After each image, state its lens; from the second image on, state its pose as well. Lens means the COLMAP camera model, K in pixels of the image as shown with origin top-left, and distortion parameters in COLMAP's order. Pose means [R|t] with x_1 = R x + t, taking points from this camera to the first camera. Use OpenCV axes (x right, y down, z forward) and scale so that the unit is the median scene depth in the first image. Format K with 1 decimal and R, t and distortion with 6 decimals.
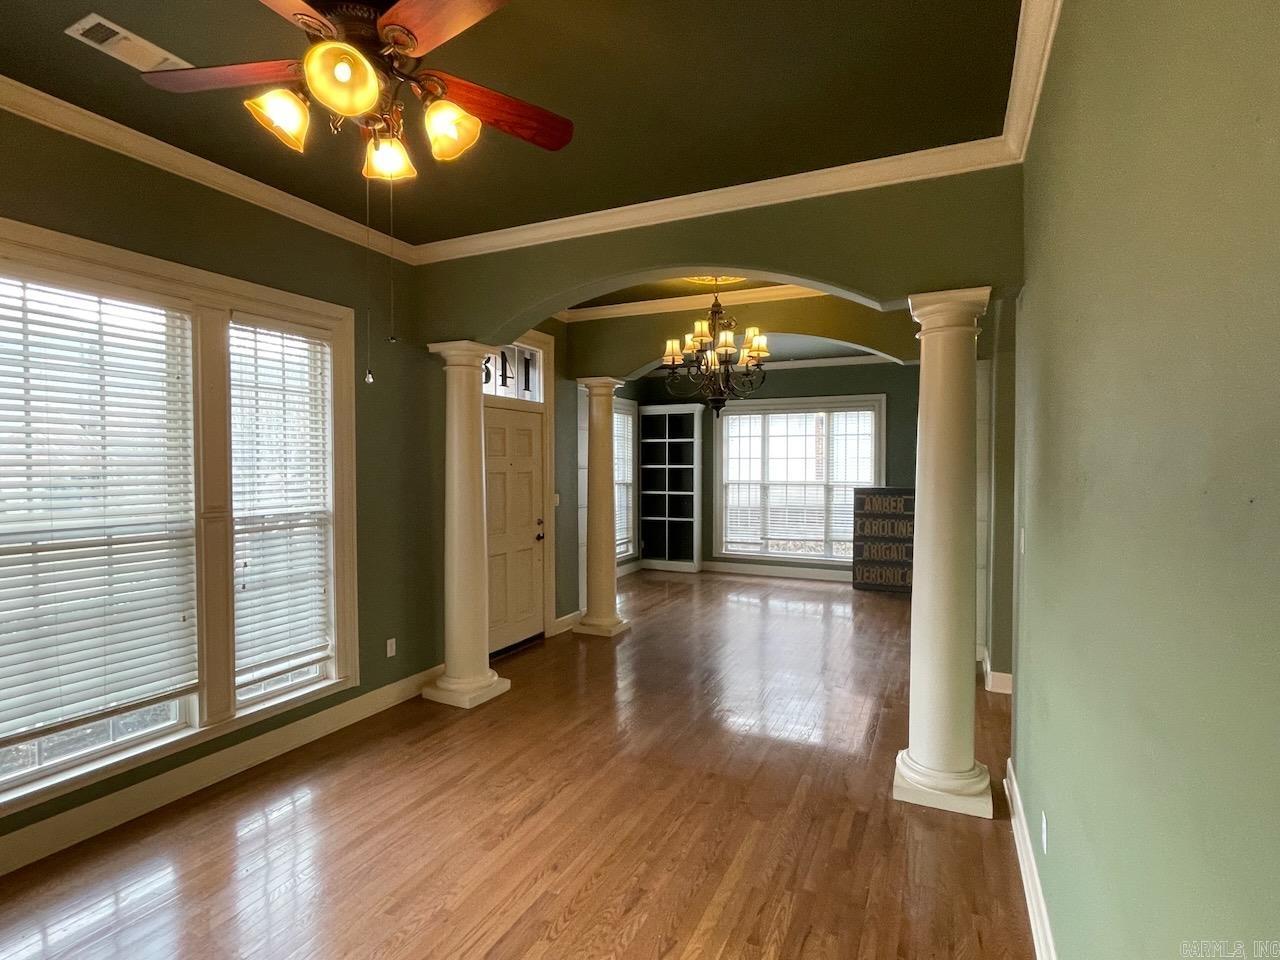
lens RADIAL K [[638.1, 0, 645.3], [0, 638.1, 481.1], [0, 0, 1]] dist [0.000741, 0.000109]
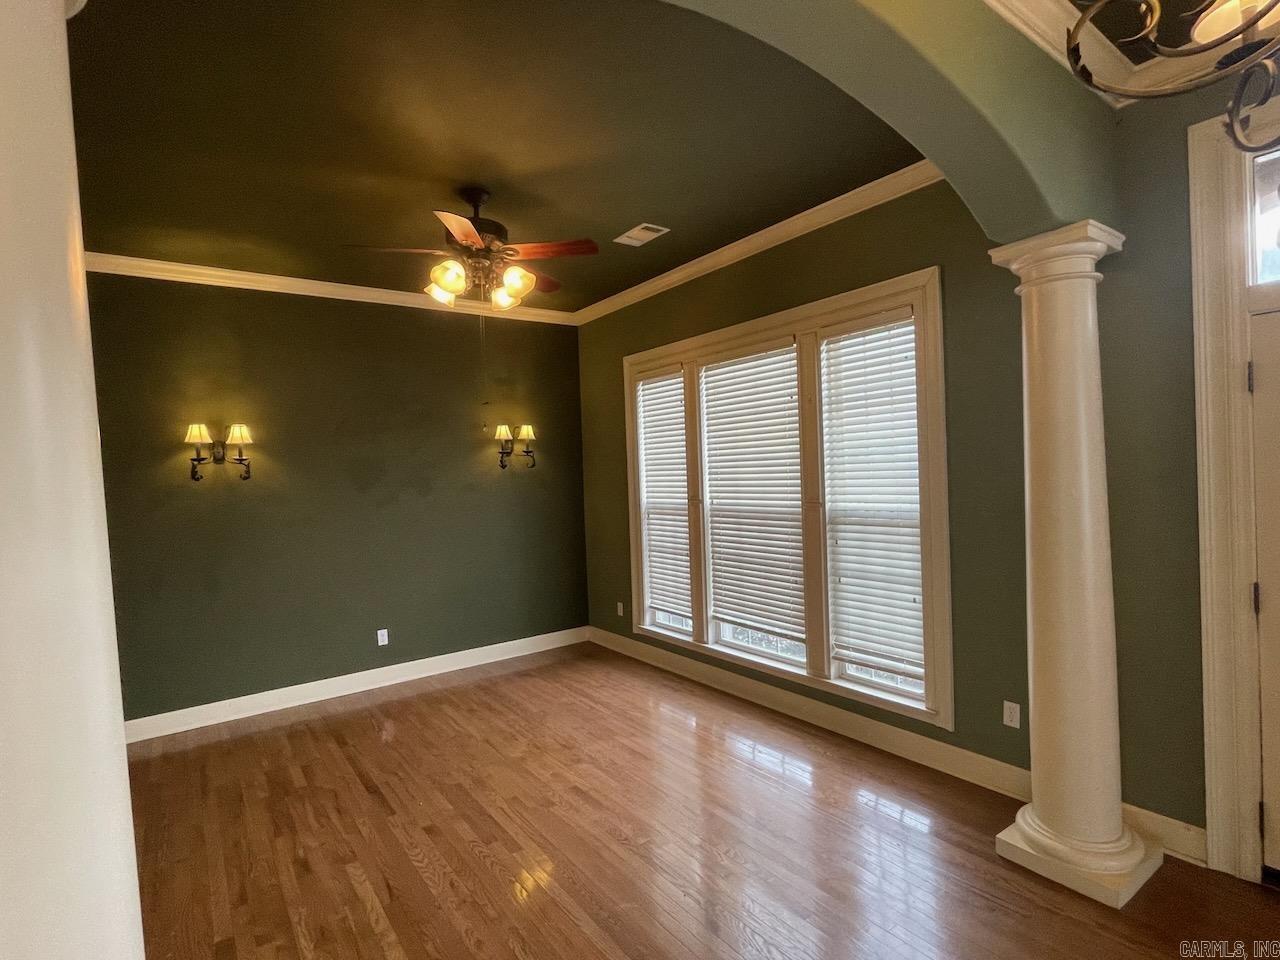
lens RADIAL K [[638.1, 0, 645.3], [0, 638.1, 481.1], [0, 0, 1]] dist [0.000741, 0.000109]
pose [[-0.477146, 0.028583, -0.878359, 0.484344], [0.016007, 0.999588, 0.023833, -0.023349], [0.878678, -0.002688, -0.477407, 1.168088]]
